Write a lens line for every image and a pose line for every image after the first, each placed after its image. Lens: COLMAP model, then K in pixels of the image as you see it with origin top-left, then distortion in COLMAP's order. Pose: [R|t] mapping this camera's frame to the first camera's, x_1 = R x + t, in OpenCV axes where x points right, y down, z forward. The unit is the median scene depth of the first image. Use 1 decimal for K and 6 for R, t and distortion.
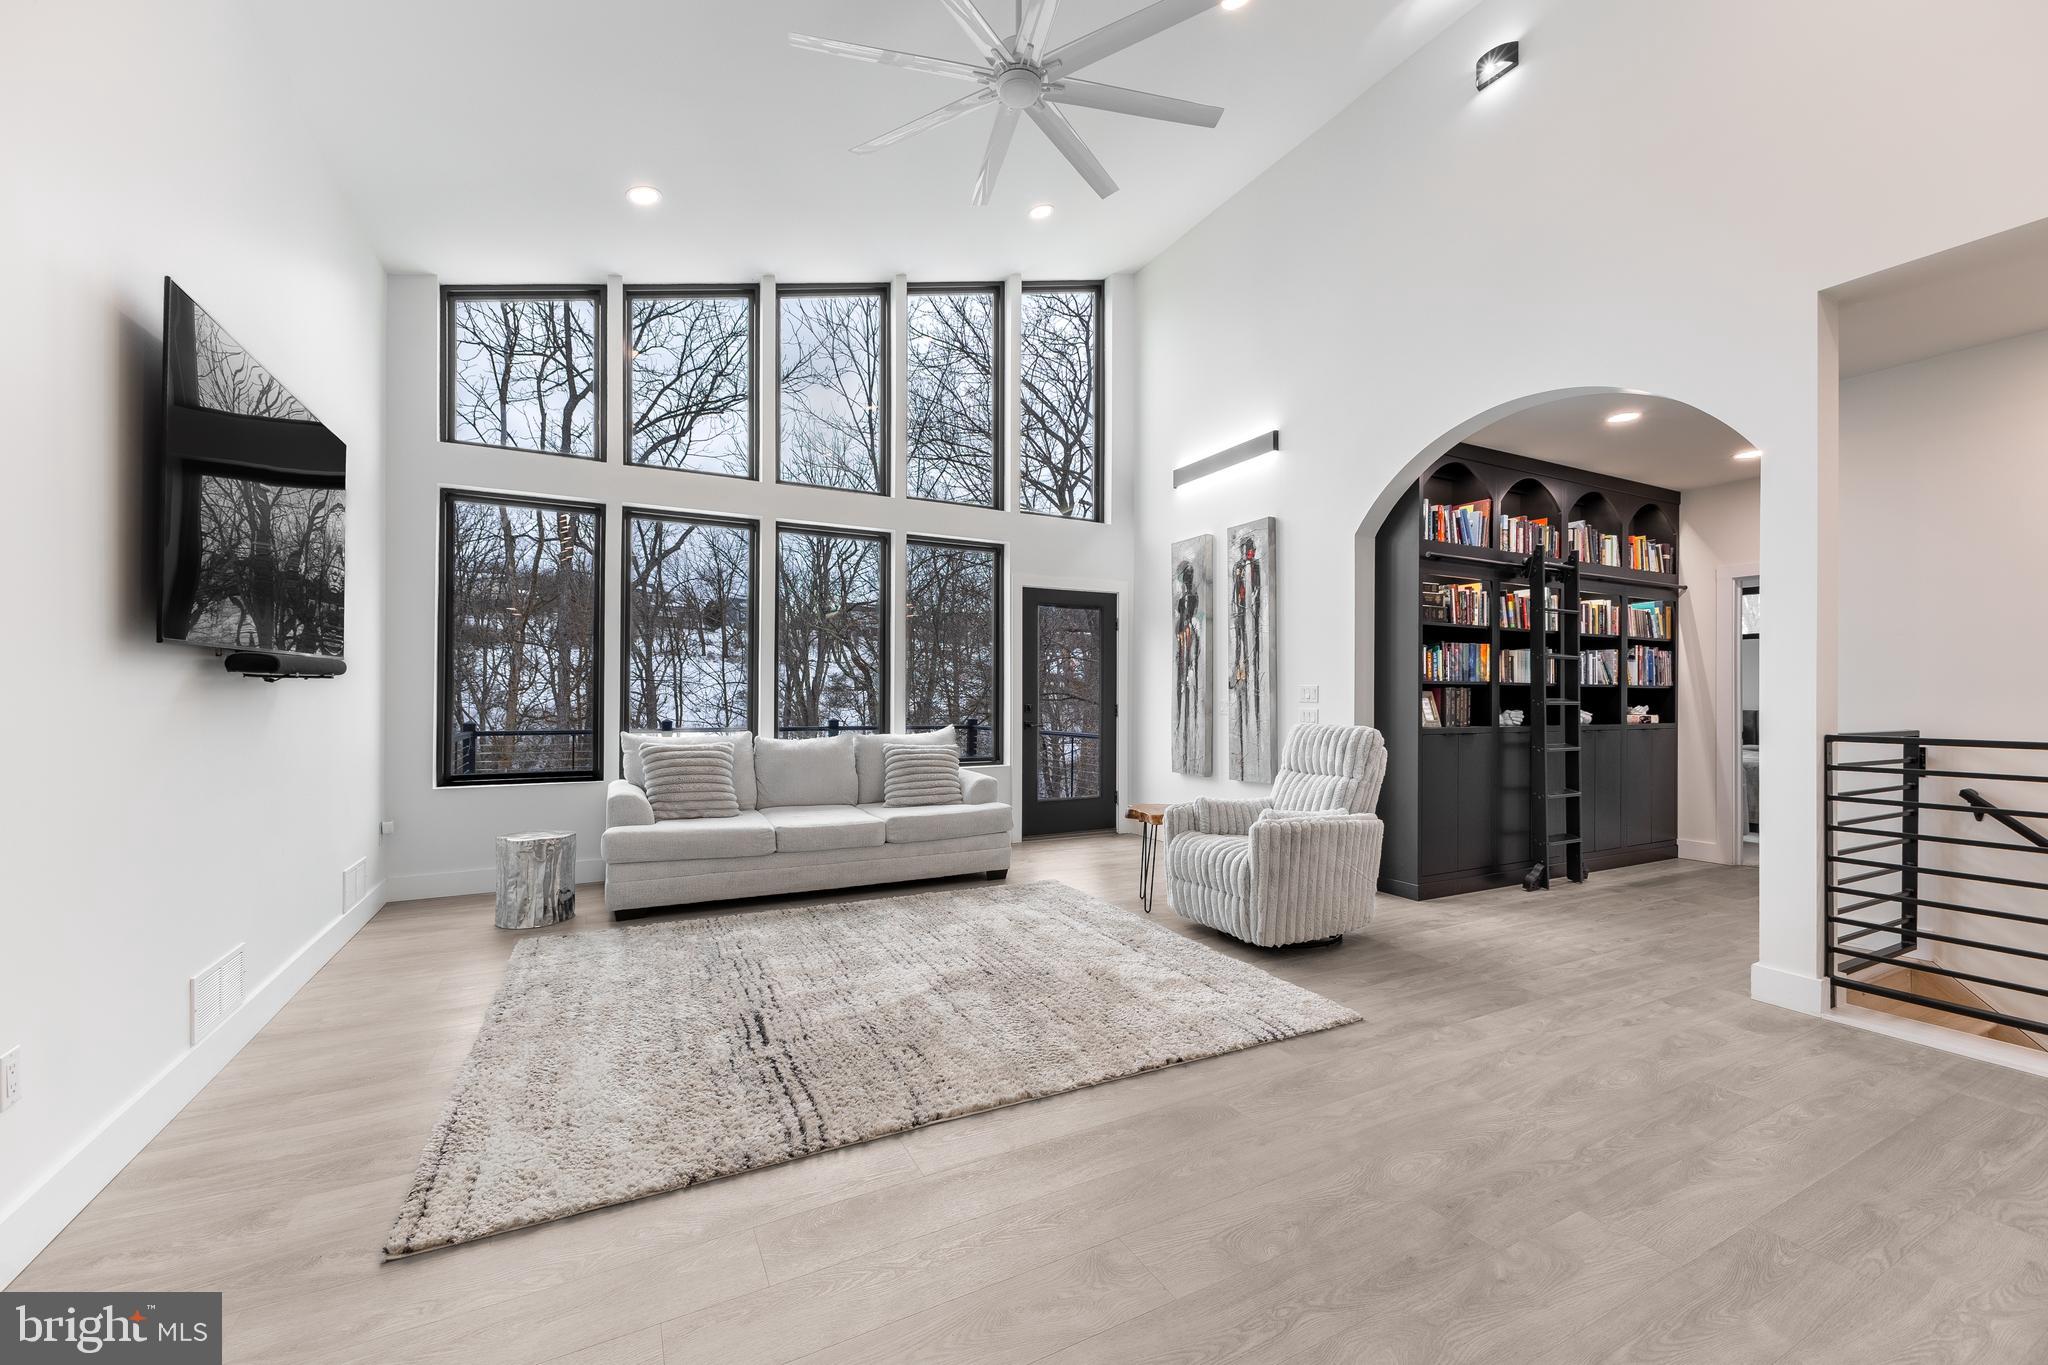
lens RADIAL K [[806.9, 0, 1016.3], [0, 806.9, 696.7], [0, 0, 1]] dist [0.008231, -0.002414]
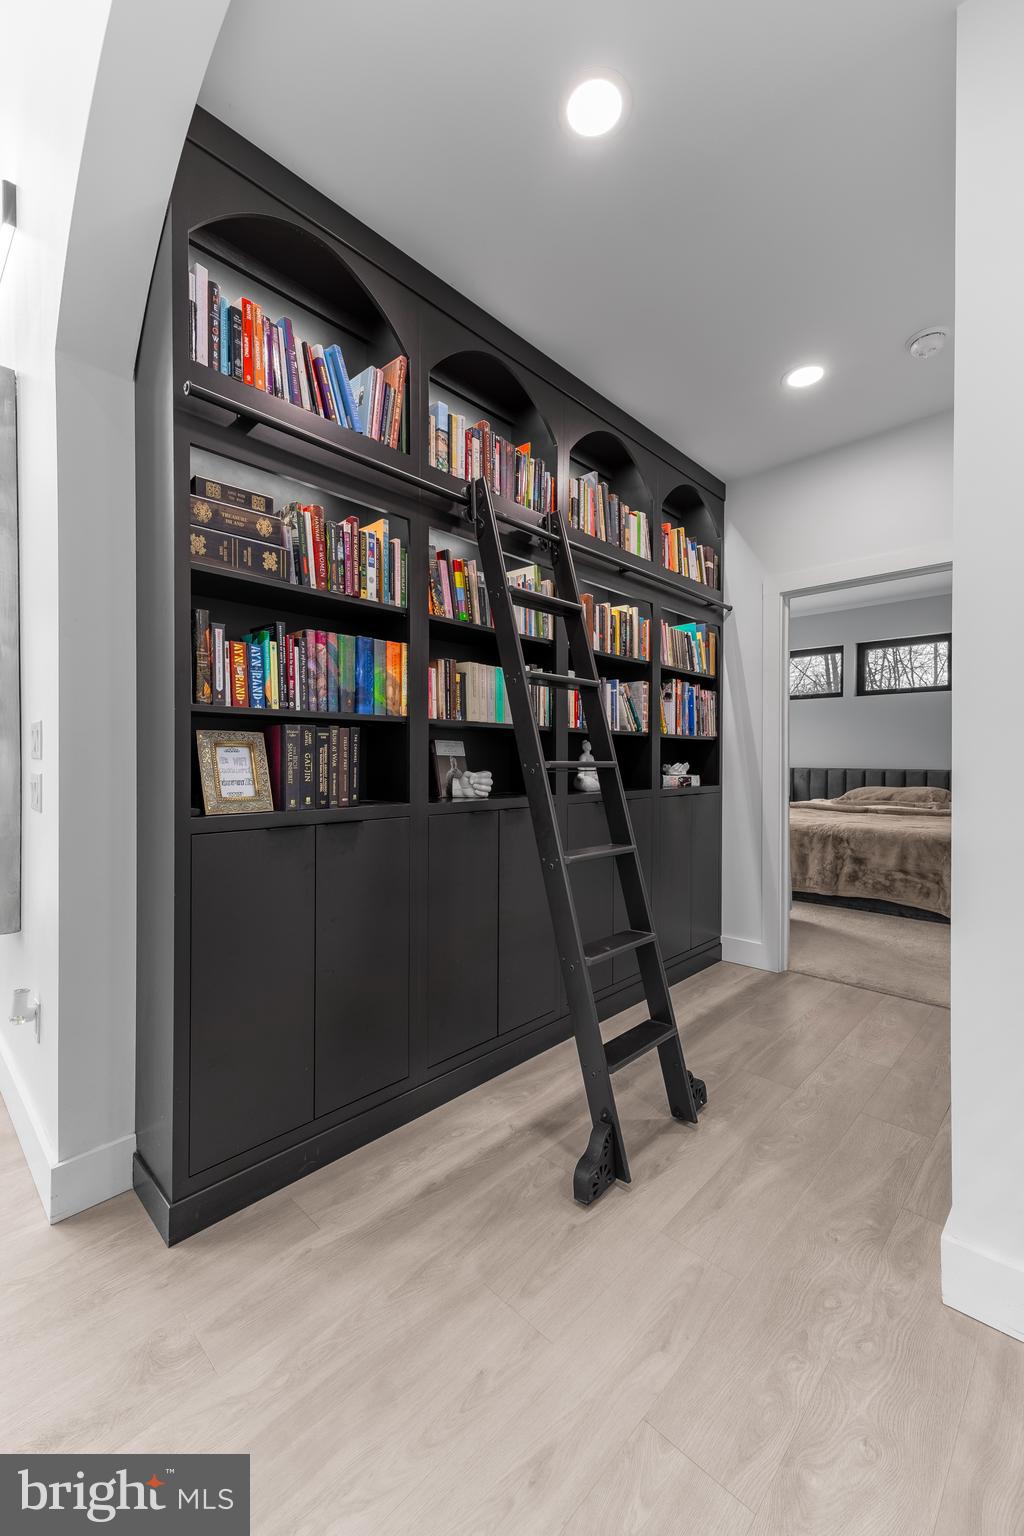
lens RADIAL K [[605.2, 0, 515.2], [0, 605.2, 760.2], [0, 0, 1]] dist [0.008231, -0.002414]
pose [[0.947295, -0.000266, 0.320362, 0.472900], [-0.001274, 0.999989, 0.004599, 0.006631], [-0.320359, -0.004765, 0.947284, 0.549810]]
